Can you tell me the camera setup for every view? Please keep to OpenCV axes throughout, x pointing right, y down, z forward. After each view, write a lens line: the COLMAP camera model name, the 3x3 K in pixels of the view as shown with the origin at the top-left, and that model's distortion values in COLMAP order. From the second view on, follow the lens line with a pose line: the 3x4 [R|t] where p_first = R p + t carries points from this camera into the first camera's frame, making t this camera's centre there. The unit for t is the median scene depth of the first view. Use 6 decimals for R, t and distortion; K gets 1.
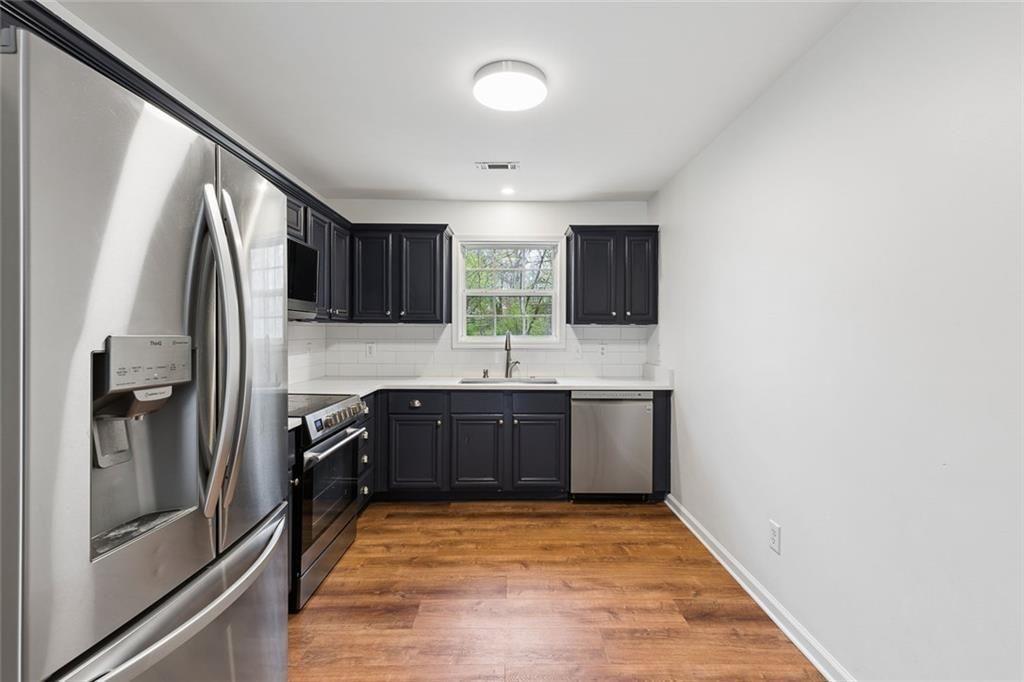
lens RADIAL K [[460.6, 0, 510.8], [0, 460.6, 334.4], [0, 0, 1]] dist [0.010654, -0.002088]
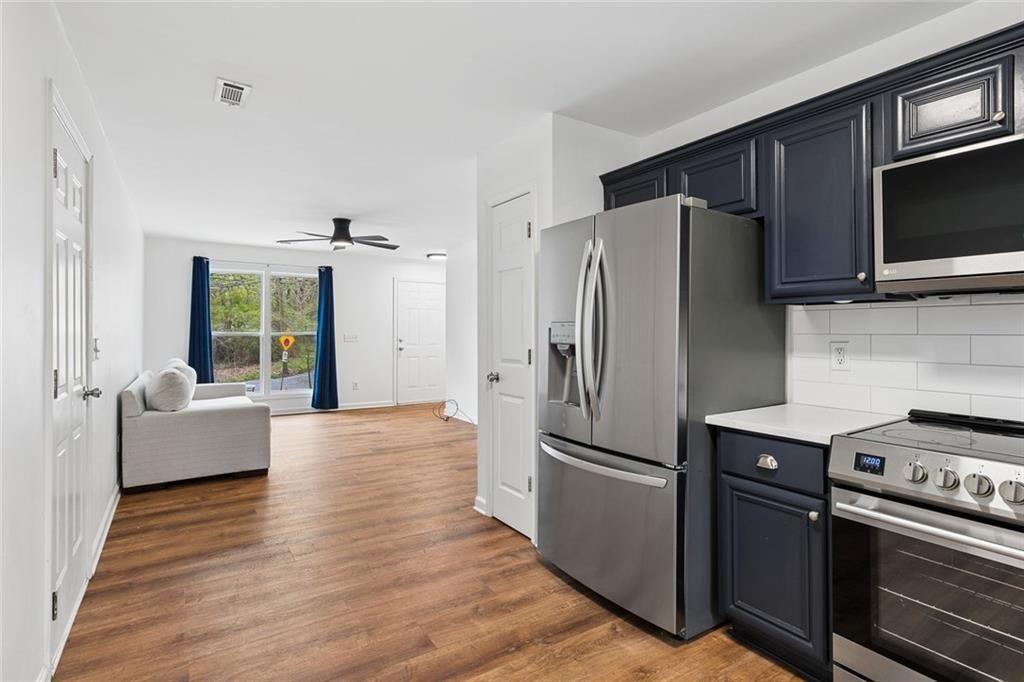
lens RADIAL K [[535.8, 0, 516.3], [0, 535.8, 327.4], [0, 0, 1]] dist [0.034162, -0.000036]
pose [[-0.842219, -0.006008, -0.539102, 0.254412], [-0.005329, 0.999982, -0.002820, 0.010353], [0.539109, 0.000497, -0.842236, 0.886966]]
